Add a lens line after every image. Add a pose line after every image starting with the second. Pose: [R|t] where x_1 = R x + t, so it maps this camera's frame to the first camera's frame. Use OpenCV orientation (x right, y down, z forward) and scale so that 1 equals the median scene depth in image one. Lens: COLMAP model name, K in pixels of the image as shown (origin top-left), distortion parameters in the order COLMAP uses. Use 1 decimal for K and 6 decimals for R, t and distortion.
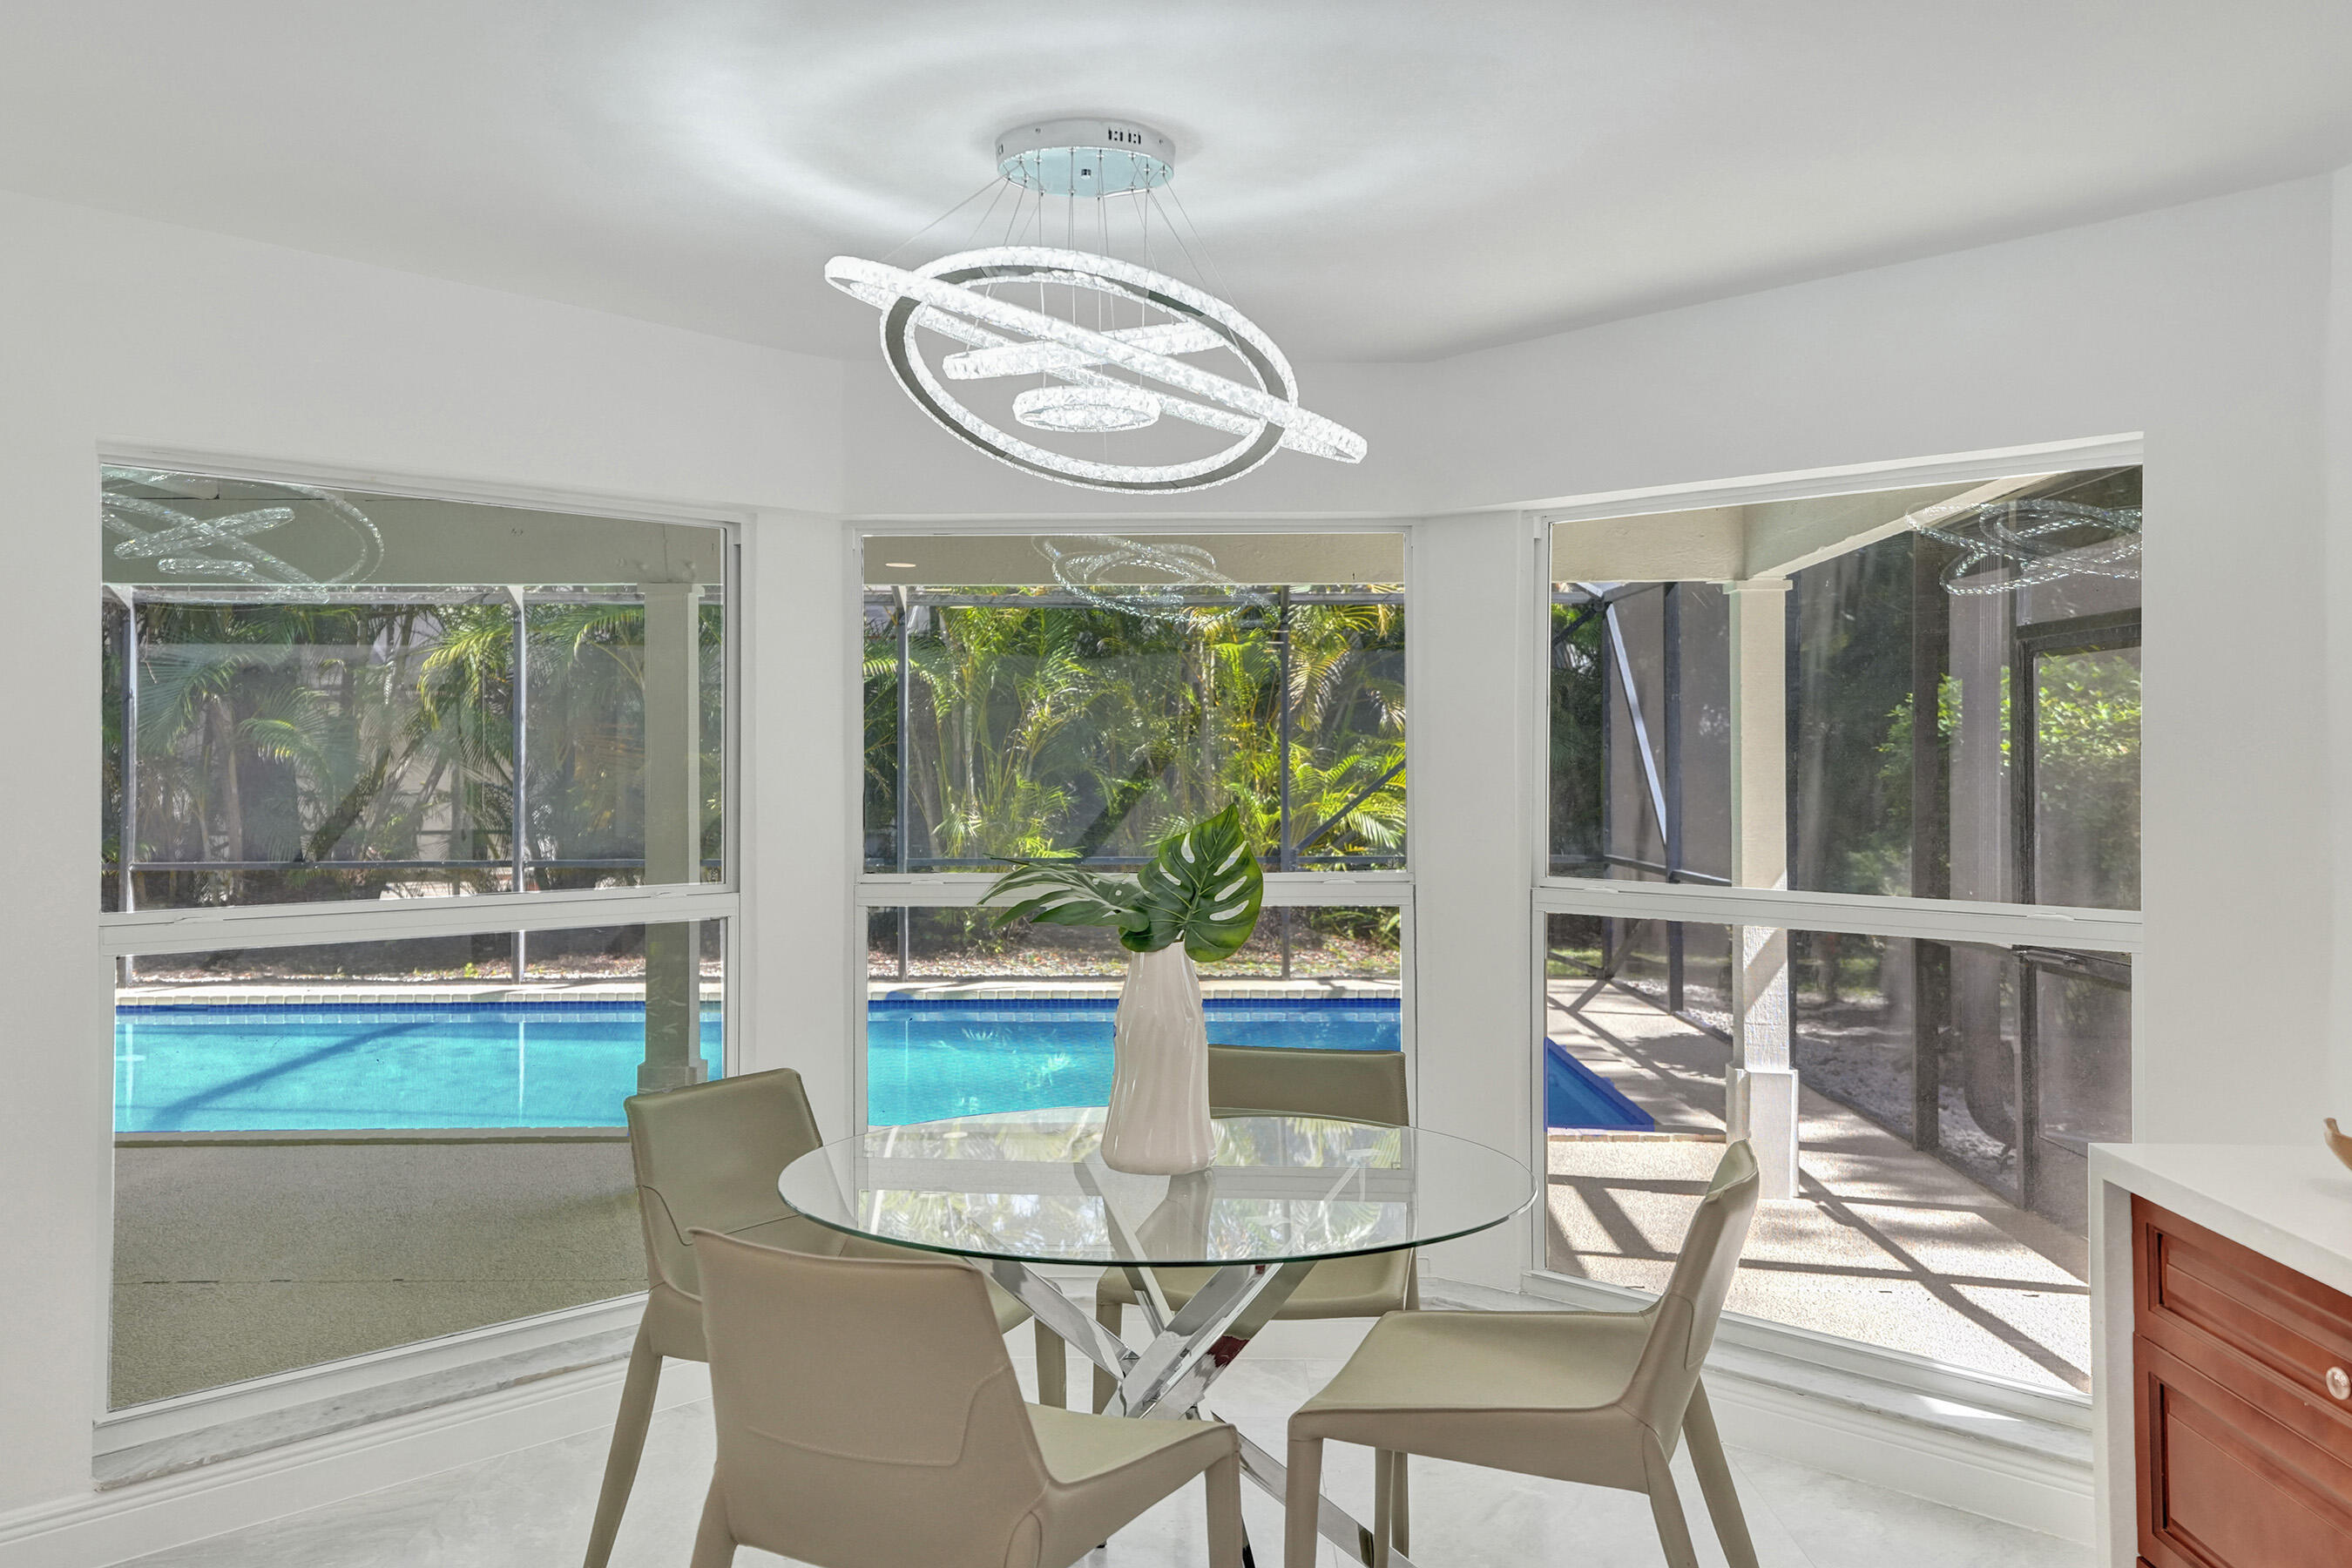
lens RADIAL K [[1775.1, 0, 1170.3], [0, 1775.1, 775.8], [0, 0, 1]] dist [0.002899, -0.000349]
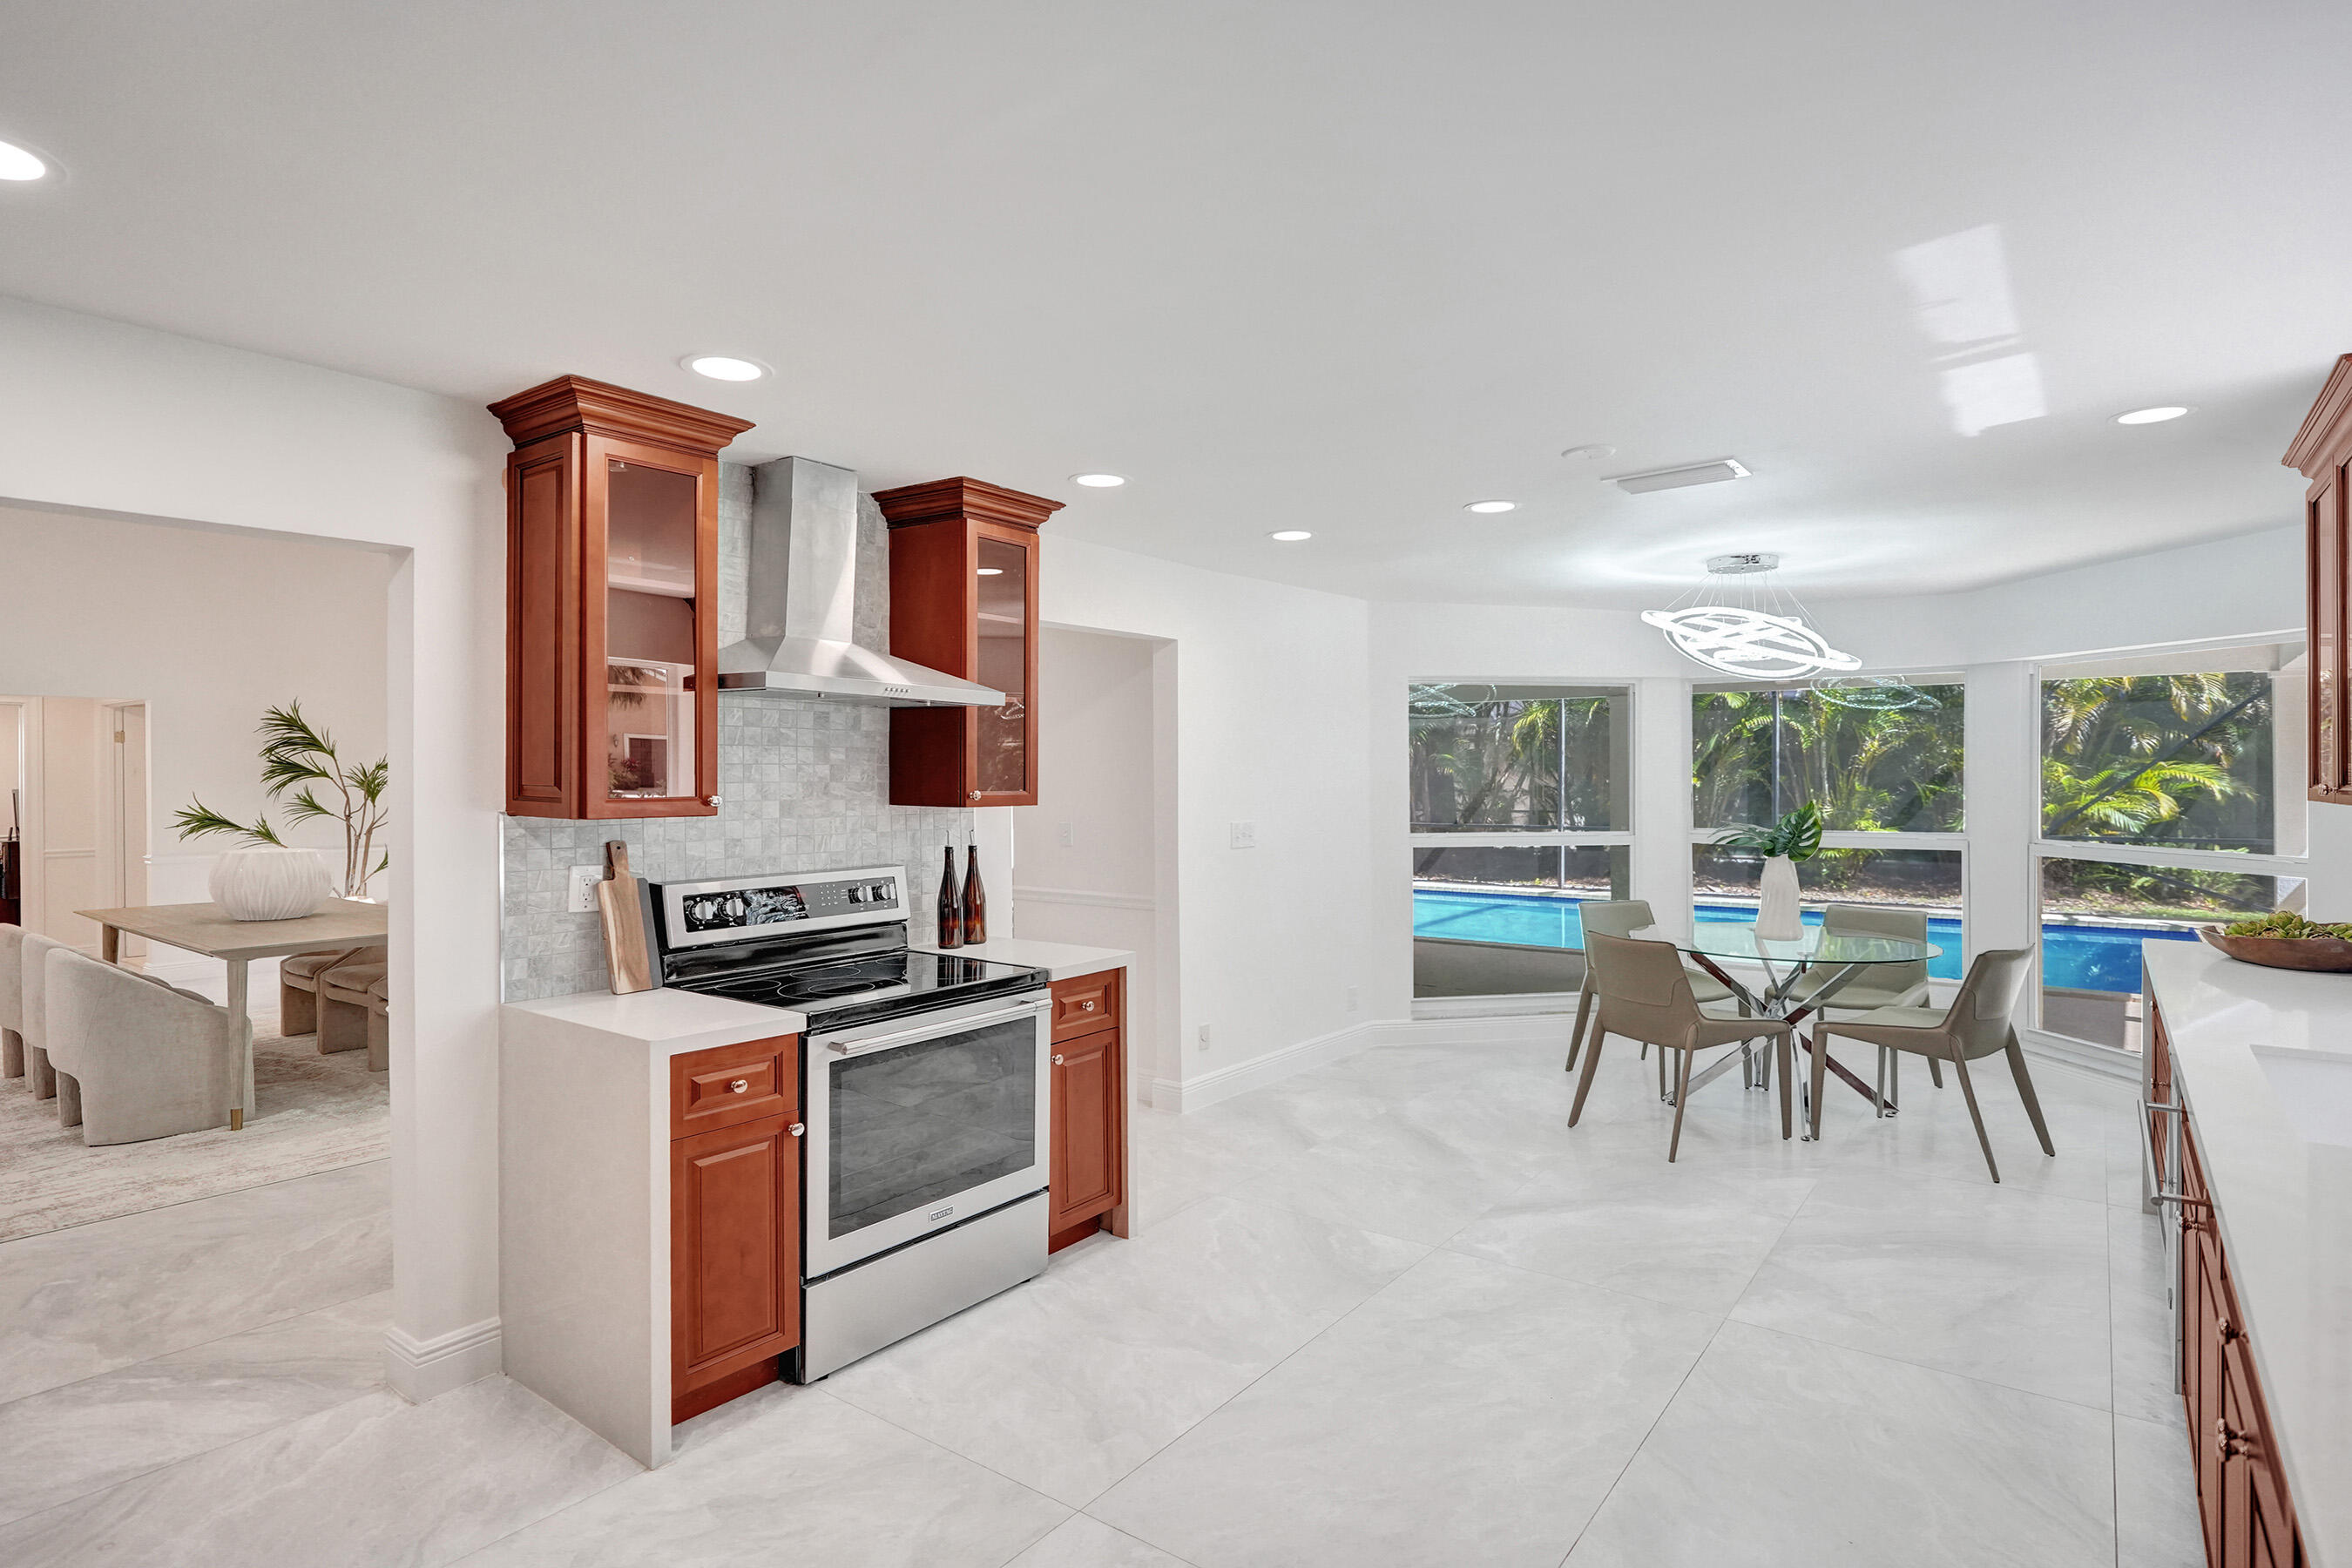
lens RADIAL K [[1227.4, 0, 1169.7], [0, 1227.4, 777.8], [0, 0, 1]] dist [0.001458, -0.003962]
pose [[0.782957, 0.001510, -0.622073, 0.126195], [-0.003640, 0.999991, -0.002154, 0.000055], [0.622065, 0.003951, 0.782956, -0.303299]]
